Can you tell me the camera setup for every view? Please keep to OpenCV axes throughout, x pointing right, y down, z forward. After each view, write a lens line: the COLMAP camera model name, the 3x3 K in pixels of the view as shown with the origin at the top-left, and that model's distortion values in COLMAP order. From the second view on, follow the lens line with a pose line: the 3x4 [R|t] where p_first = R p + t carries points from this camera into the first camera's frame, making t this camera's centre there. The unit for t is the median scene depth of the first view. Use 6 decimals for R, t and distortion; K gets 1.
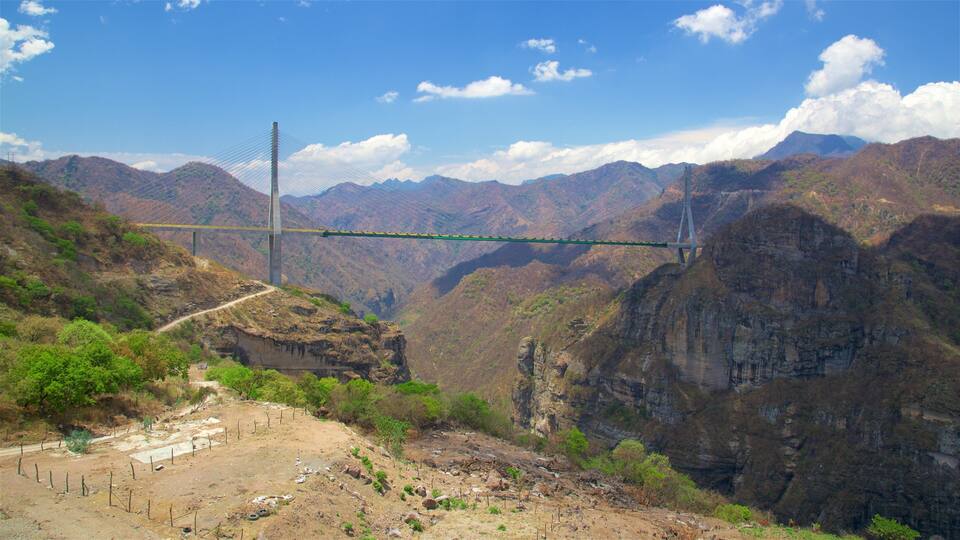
lens RADIAL K [[779.7, 0, 479.5], [0, 779.7, 245.4], [0, 0, 1]] dist [-0.062786, 0.003093]
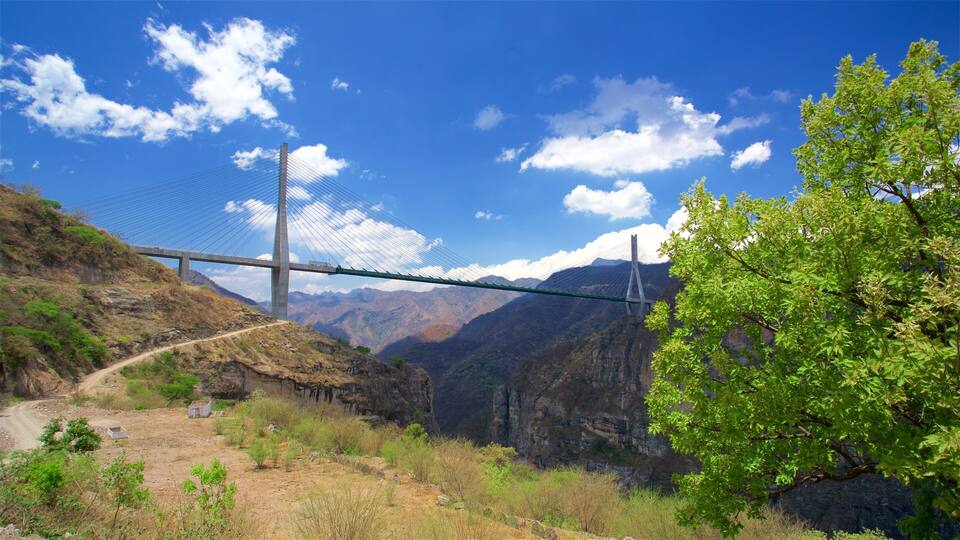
lens RADIAL K [[486.0, 0, 481.5], [0, 486.0, 289.6], [0, 0, 1]] dist [-0.062028, 0.027832]
pose [[0.975697, 0.002021, 0.219113, -0.185824], [0.022224, 0.993888, -0.108131, 0.085472], [-0.217992, 0.110373, 0.969689, 0.492347]]
